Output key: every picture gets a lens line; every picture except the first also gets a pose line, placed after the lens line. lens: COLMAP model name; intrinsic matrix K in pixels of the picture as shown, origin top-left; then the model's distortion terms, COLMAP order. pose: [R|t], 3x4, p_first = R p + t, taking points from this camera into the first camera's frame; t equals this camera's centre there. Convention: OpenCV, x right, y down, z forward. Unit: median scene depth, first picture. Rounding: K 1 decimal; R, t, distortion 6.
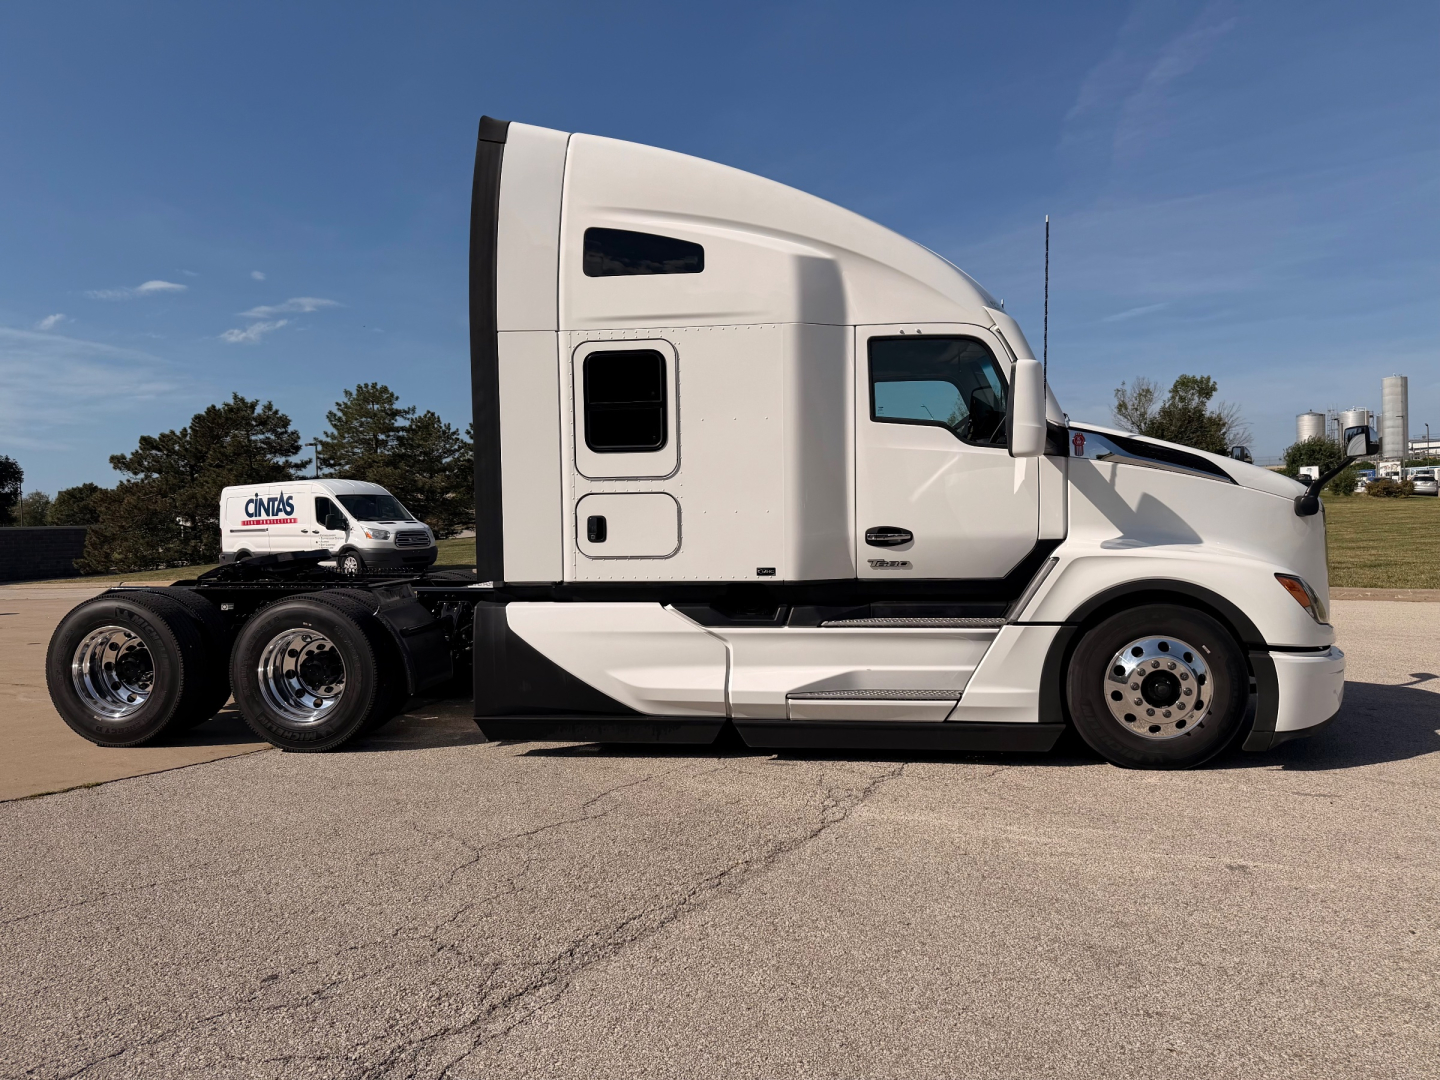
lens RADIAL K [[990.9, 0, 719.2], [0, 990.9, 548.3], [0, 0, 1]] dist [0.110528, -0.186859]
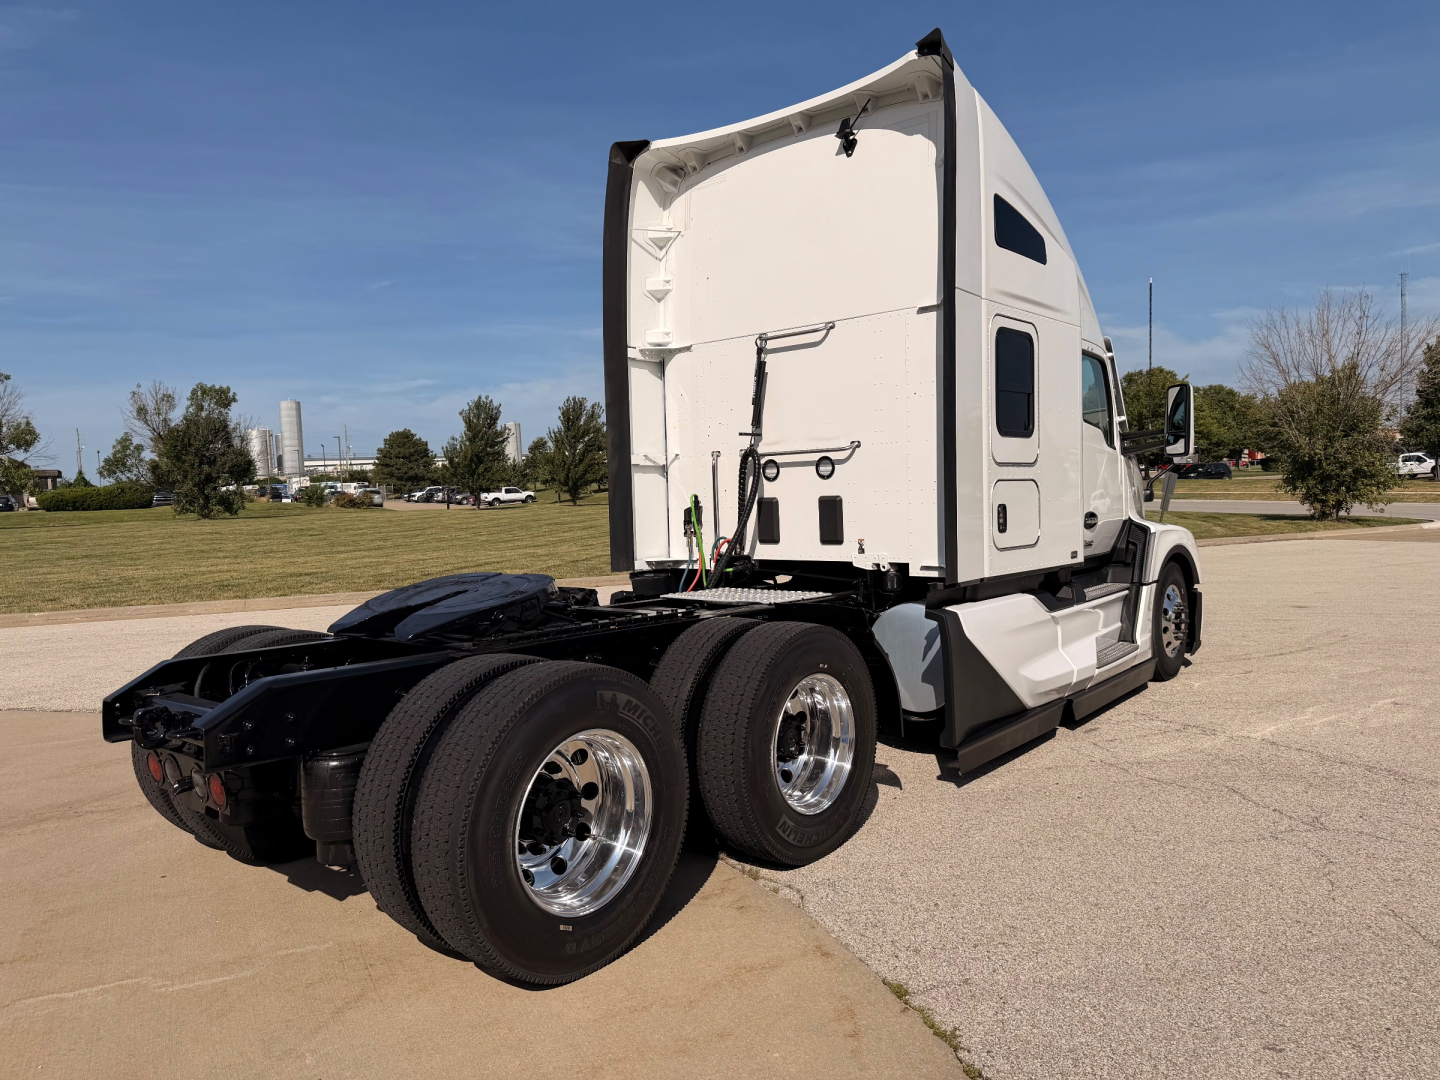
lens RADIAL K [[1020.8, 0, 720.0], [0, 1020.8, 540.0], [0, 0, 1]] dist [0.001988, 0.000682]
pose [[0.543877, -0.037535, 0.838325, -1.073322], [0.056849, 0.998352, 0.007818, -0.022239], [-0.837237, 0.043406, 0.545114, 0.711905]]
